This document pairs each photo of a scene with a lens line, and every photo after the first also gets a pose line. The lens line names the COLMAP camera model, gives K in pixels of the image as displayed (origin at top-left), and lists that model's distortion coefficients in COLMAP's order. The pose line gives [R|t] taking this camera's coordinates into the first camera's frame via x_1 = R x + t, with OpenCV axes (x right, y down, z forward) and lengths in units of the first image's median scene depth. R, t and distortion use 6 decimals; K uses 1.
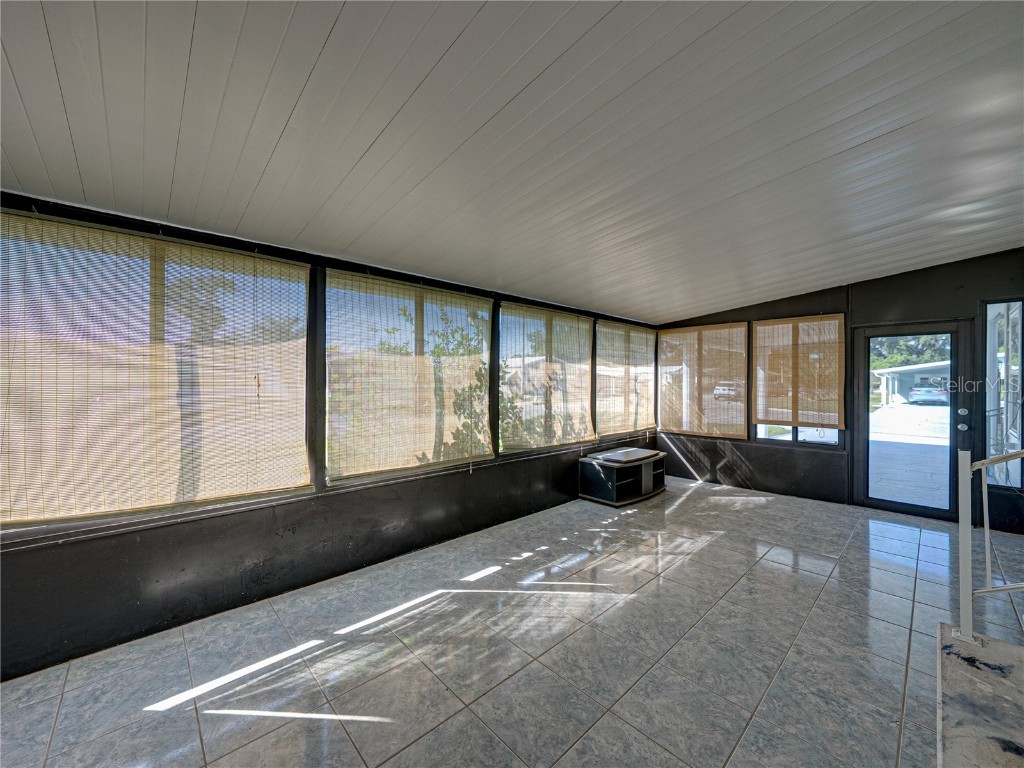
lens RADIAL K [[398.7, 0, 493.4], [0, 398.7, 379.8], [0, 0, 1]] dist [-0.000475, 0.000426]
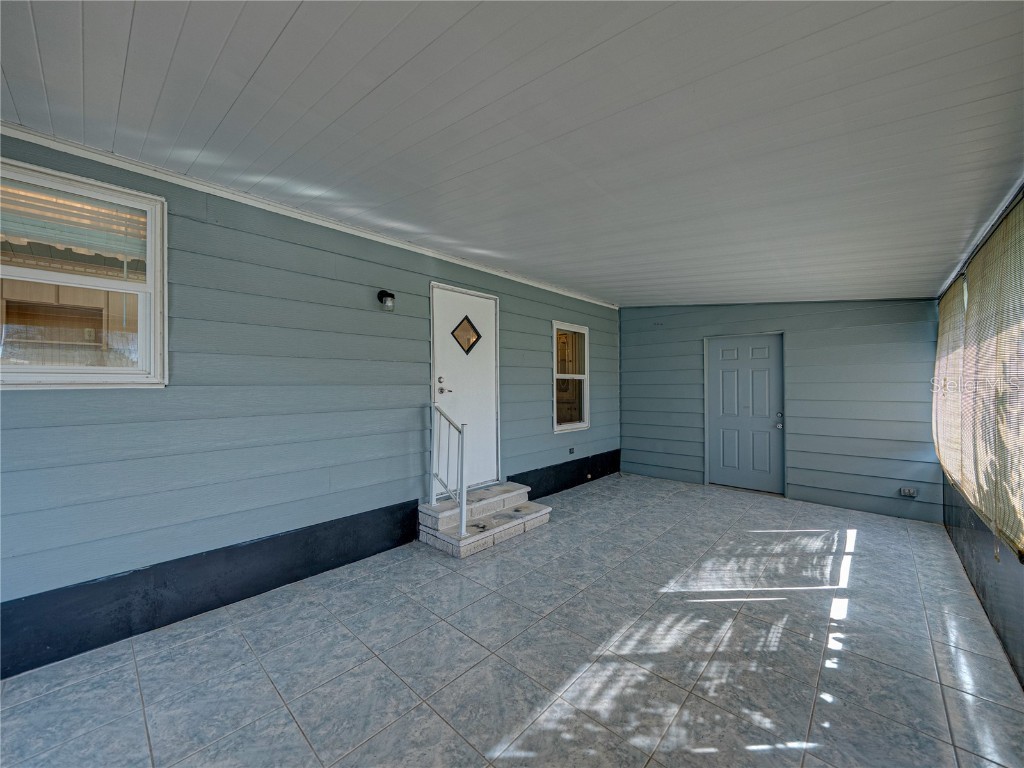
lens RADIAL K [[398.7, 0, 493.4], [0, 398.7, 379.8], [0, 0, 1]] dist [-0.000475, 0.000426]
pose [[-0.997603, -0.001532, -0.069173, 0.632980], [-0.000461, 0.999880, -0.015495, 0.003820], [0.069189, -0.015426, -0.997484, 1.473590]]
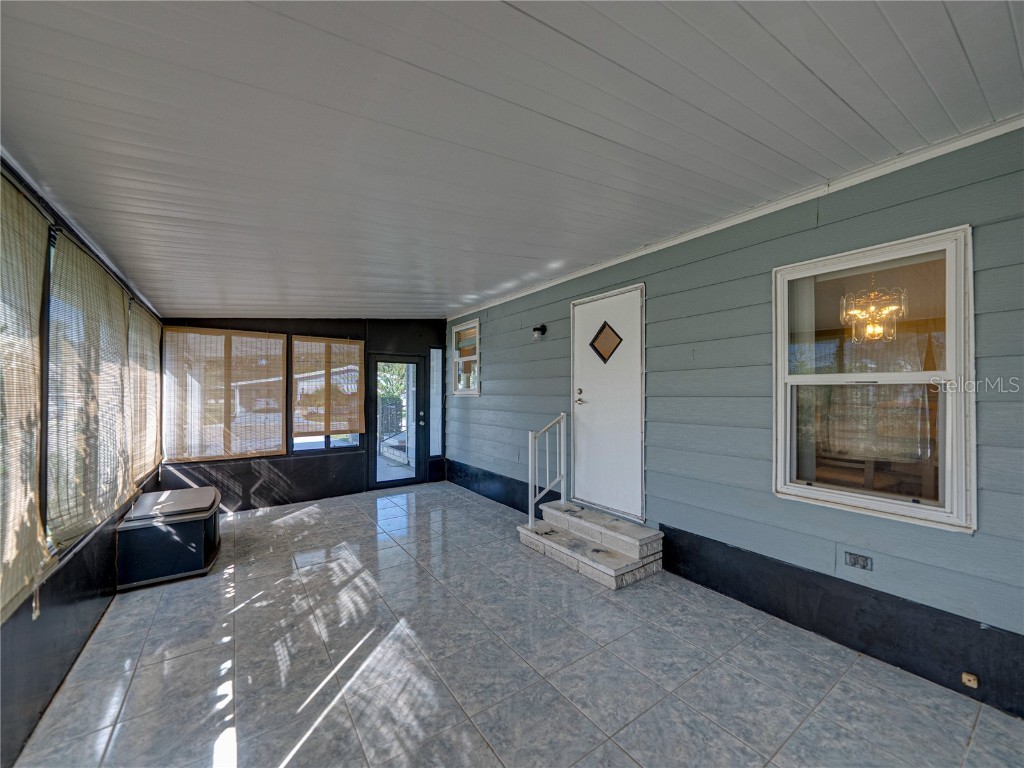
lens RADIAL K [[402.5, 0, 530.8], [0, 402.5, 388.8], [0, 0, 1]] dist [-0.000962, -0.000061]
pose [[0.100121, 0.009580, 0.994929, -0.429081], [-0.004812, 0.999947, -0.009144, -0.008020], [-0.994964, -0.003873, 0.100162, 0.435963]]
